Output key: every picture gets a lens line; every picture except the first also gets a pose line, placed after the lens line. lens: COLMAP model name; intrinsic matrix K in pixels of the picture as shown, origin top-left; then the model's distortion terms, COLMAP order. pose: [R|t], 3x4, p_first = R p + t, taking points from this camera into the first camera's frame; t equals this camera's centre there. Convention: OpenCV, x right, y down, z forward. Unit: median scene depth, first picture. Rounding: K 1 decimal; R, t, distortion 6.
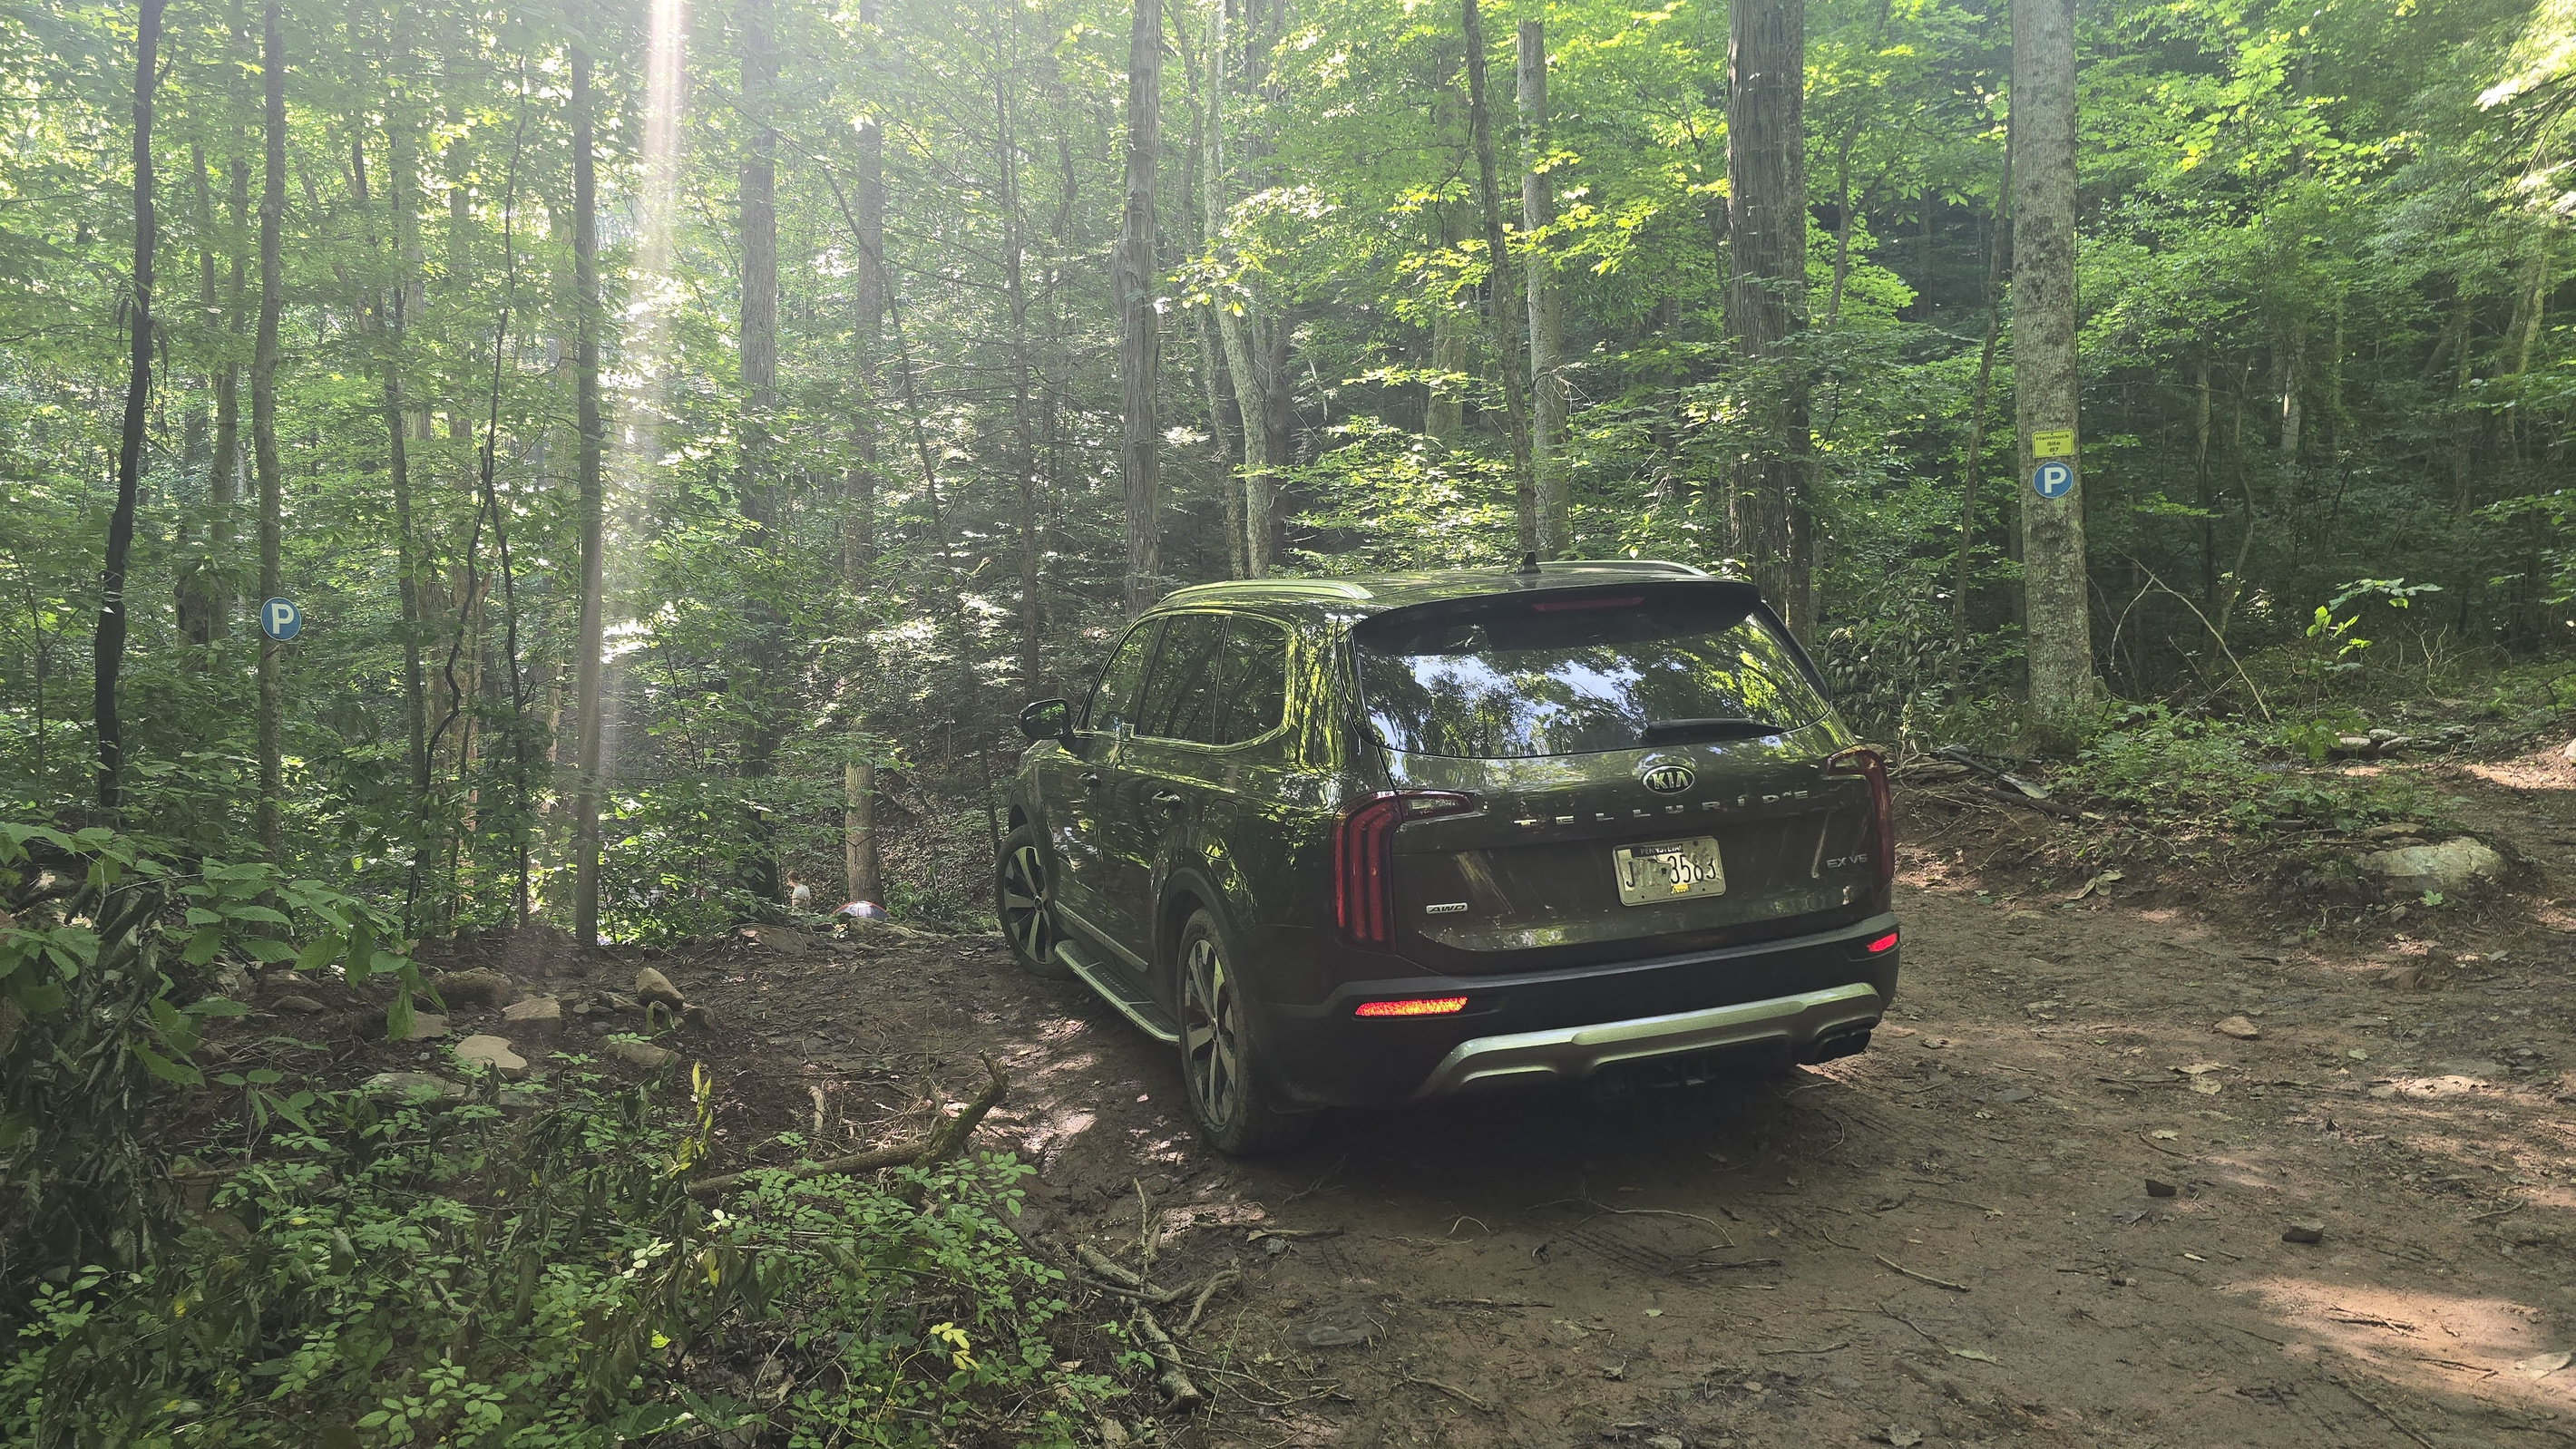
lens RADIAL K [[1706.6, 0, 1288.0], [0, 1706.6, 724.5], [0, 0, 1]] dist [0.081035, -0.095006]
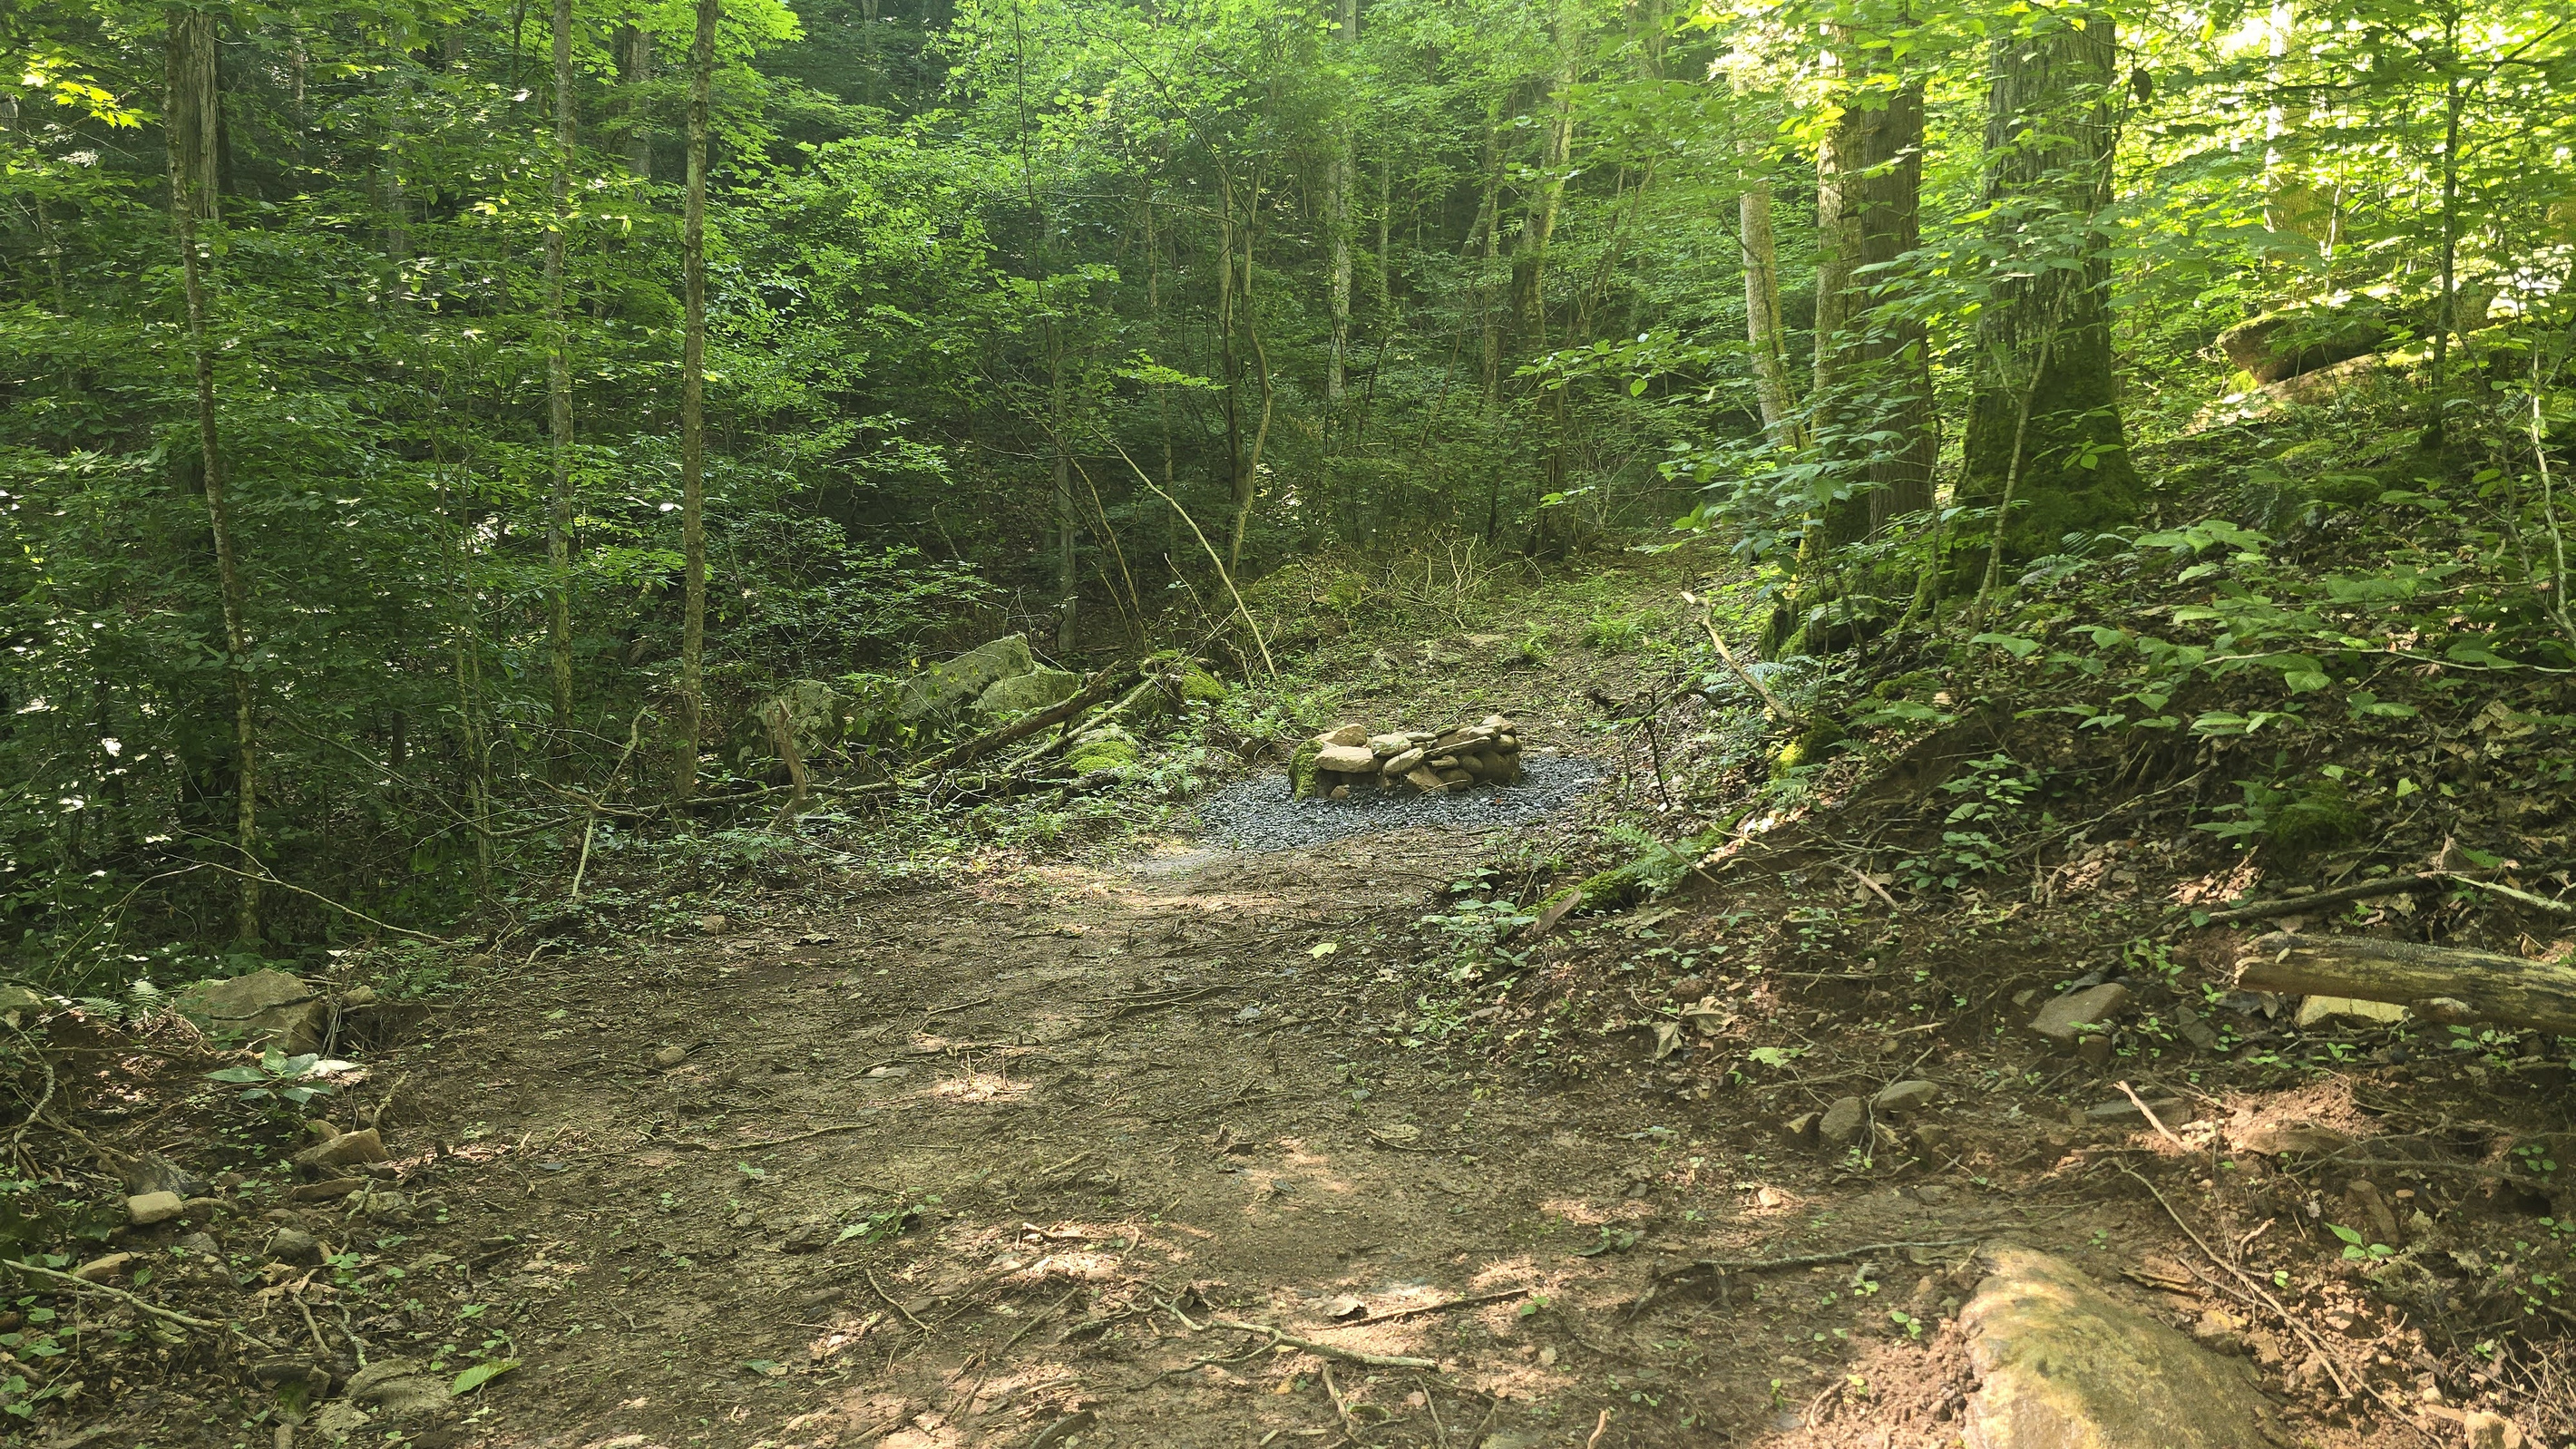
lens RADIAL K [[1706.6, 0, 1288.0], [0, 1706.6, 724.5], [0, 0, 1]] dist [0.081035, -0.095006]
pose [[0.888234, -0.042827, 0.457390, 0.223696], [0.004074, 0.996340, 0.085379, -0.040083], [-0.459373, -0.073973, 0.885158, 0.332822]]
